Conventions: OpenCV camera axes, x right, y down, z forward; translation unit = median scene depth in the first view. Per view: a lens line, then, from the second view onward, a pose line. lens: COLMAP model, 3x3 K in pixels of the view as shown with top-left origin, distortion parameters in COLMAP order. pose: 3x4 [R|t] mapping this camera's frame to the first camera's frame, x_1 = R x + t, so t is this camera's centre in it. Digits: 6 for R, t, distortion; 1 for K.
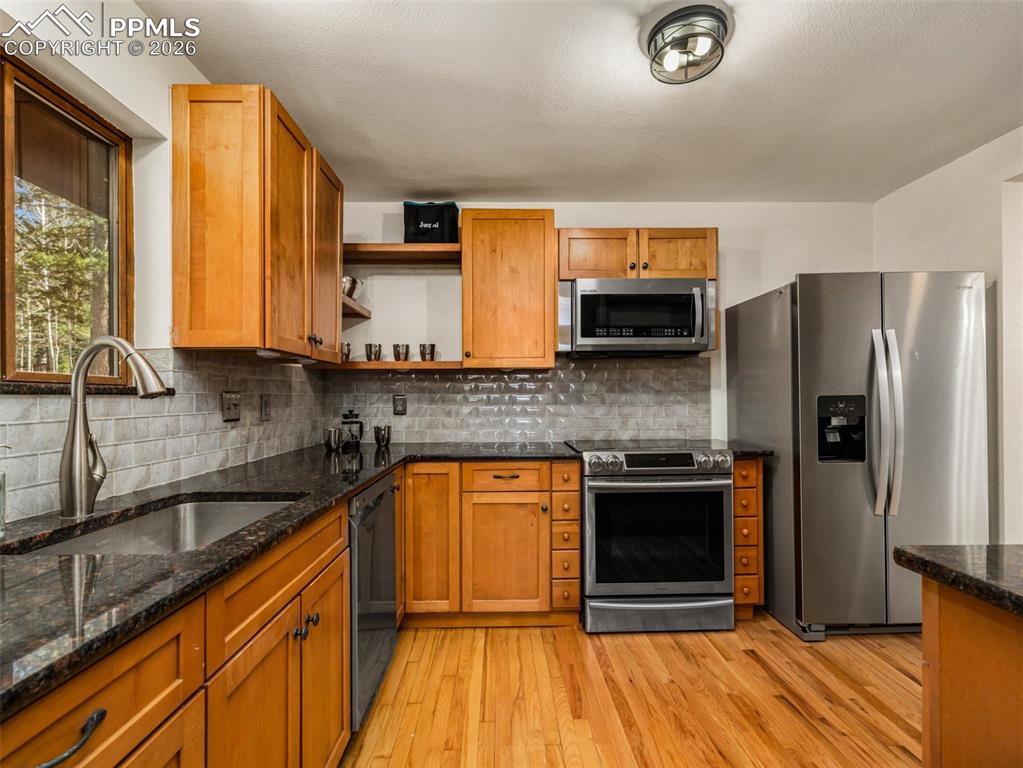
lens RADIAL K [[483.8, 0, 510.8], [0, 483.8, 391.2], [0, 0, 1]] dist [-0.001733, 0.000470]
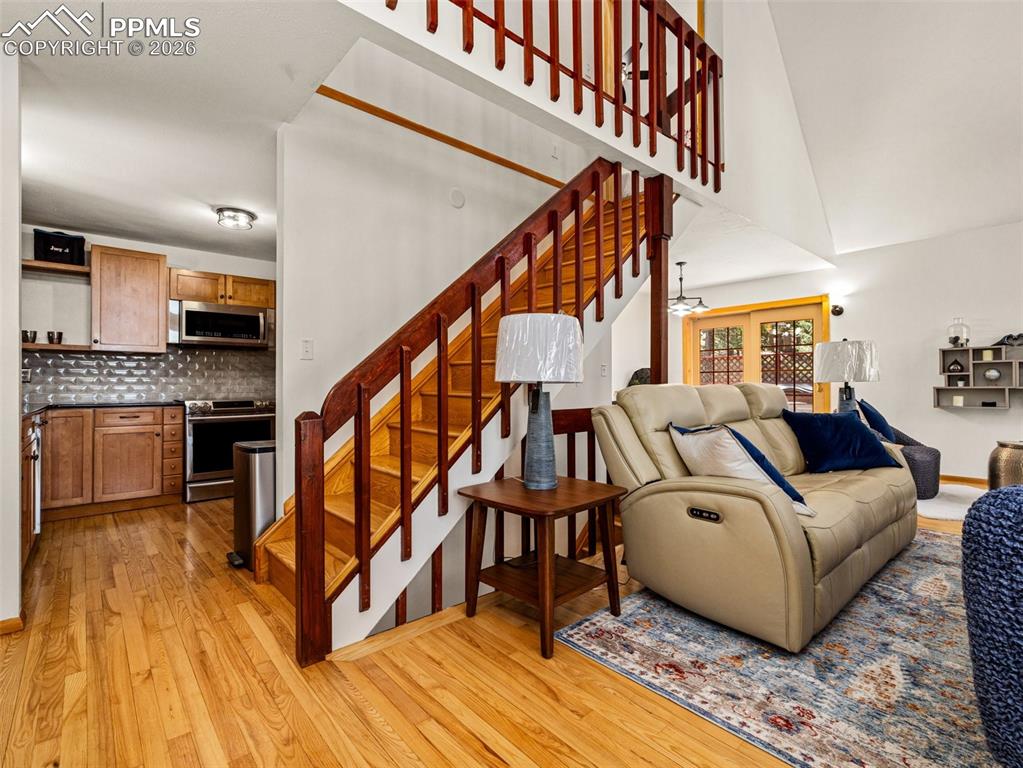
lens RADIAL K [[483.8, 0, 514.9], [0, 483.8, 381.9], [0, 0, 1]] dist [-0.001733, 0.000470]
pose [[0.755805, 0.006795, 0.654761, -0.086924], [-0.006772, 0.999974, -0.002560, 0.045730], [-0.654761, -0.002500, 0.755831, -1.002192]]
